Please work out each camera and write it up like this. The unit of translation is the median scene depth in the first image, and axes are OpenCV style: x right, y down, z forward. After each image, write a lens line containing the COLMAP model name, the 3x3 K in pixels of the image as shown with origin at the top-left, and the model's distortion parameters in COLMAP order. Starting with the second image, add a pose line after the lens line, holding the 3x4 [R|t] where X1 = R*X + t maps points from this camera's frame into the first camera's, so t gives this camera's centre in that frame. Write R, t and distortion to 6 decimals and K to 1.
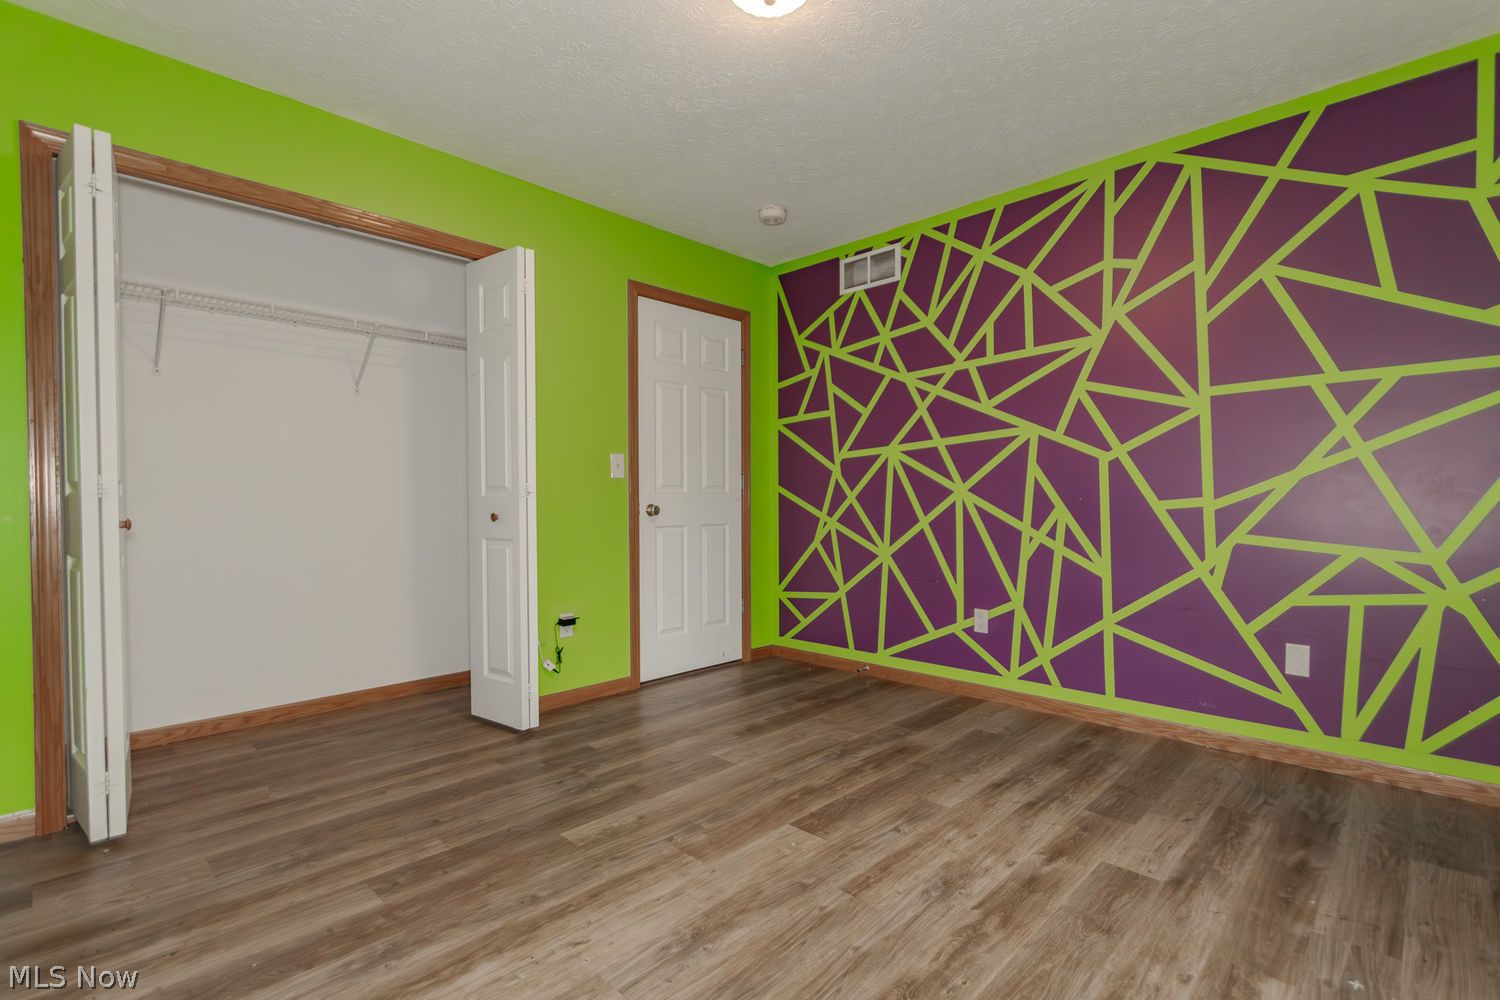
lens RADIAL K [[692.0, 0, 750.8], [0, 692.0, 507.5], [0, 0, 1]] dist [0.005829, -0.000720]
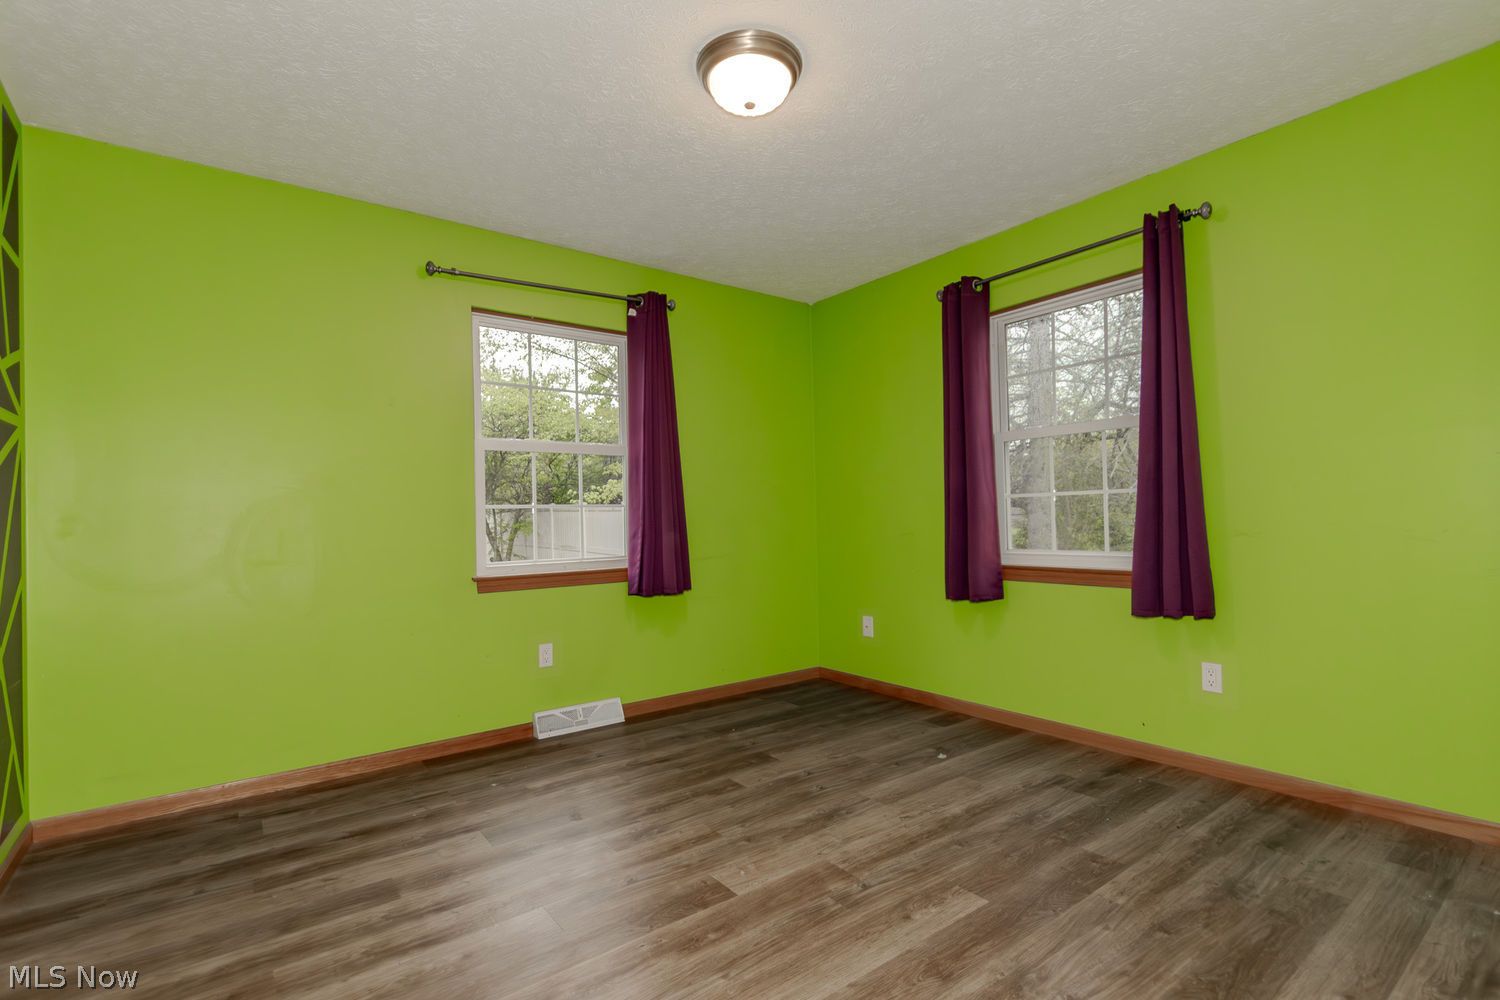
lens RADIAL K [[694.0, 0, 744.4], [0, 694.0, 514.2], [0, 0, 1]] dist [0.016574, -0.010344]
pose [[-0.987208, 0.025850, 0.157330, -0.117771], [0.026368, 0.999652, 0.001207, -0.049684], [-0.157244, 0.005340, -0.987545, 1.999703]]
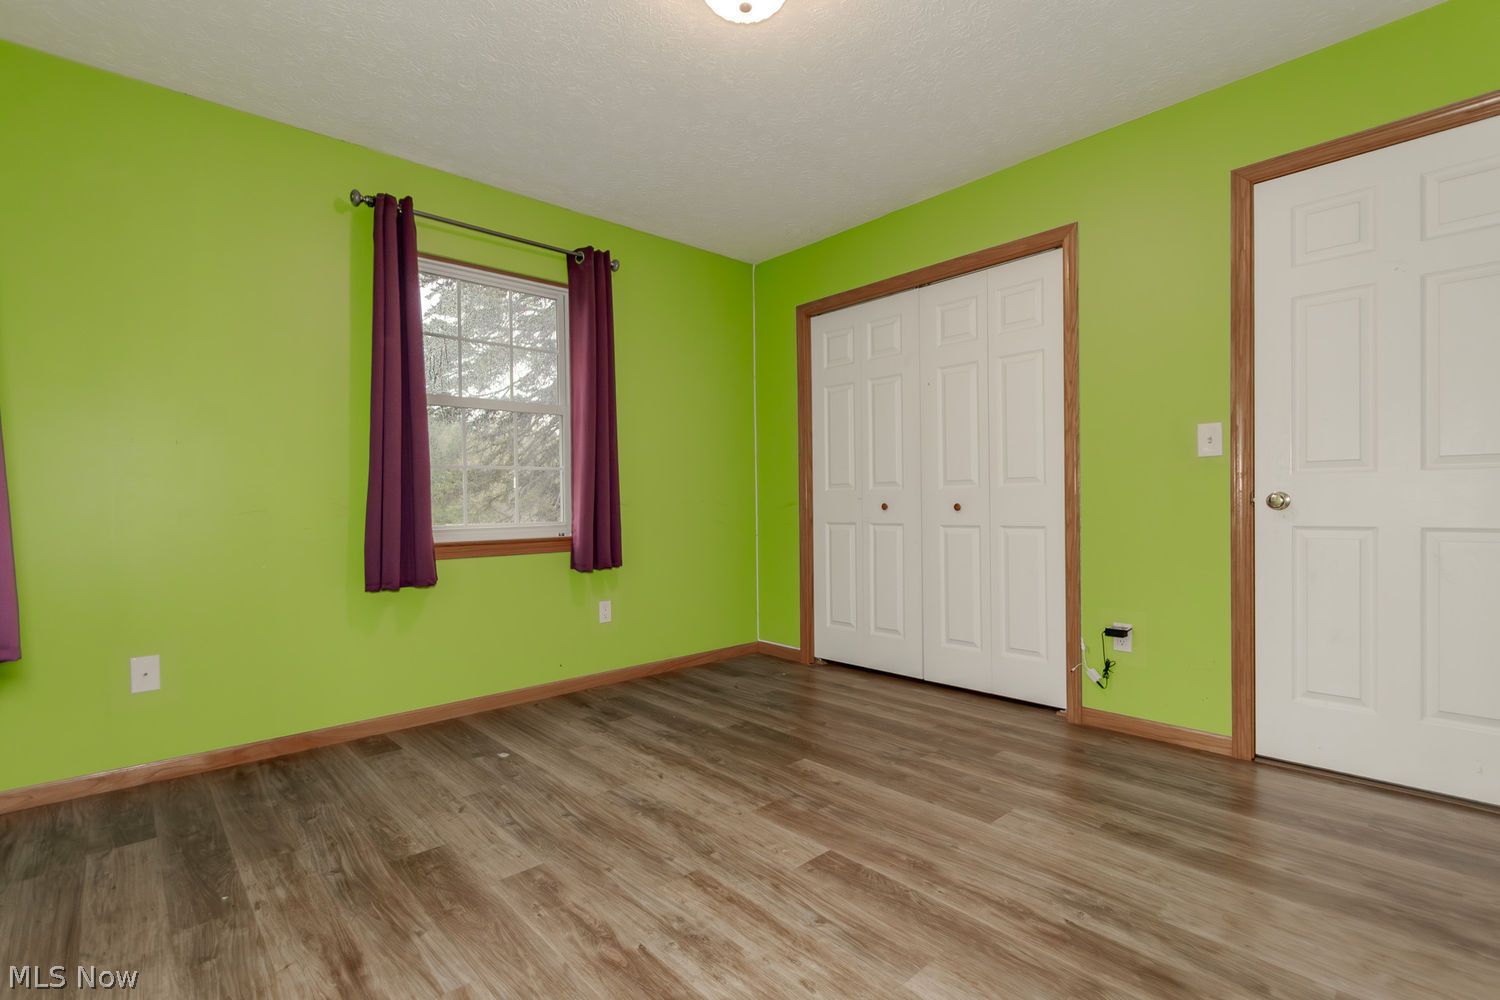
lens RADIAL K [[692.0, 0, 750.8], [0, 692.0, 507.5], [0, 0, 1]] dist [0.005829, -0.000720]
pose [[-0.056702, 0.011498, -0.998325, 1.001790], [0.004495, 0.999926, 0.011261, 0.001049], [0.998381, -0.003849, -0.056750, 0.996341]]
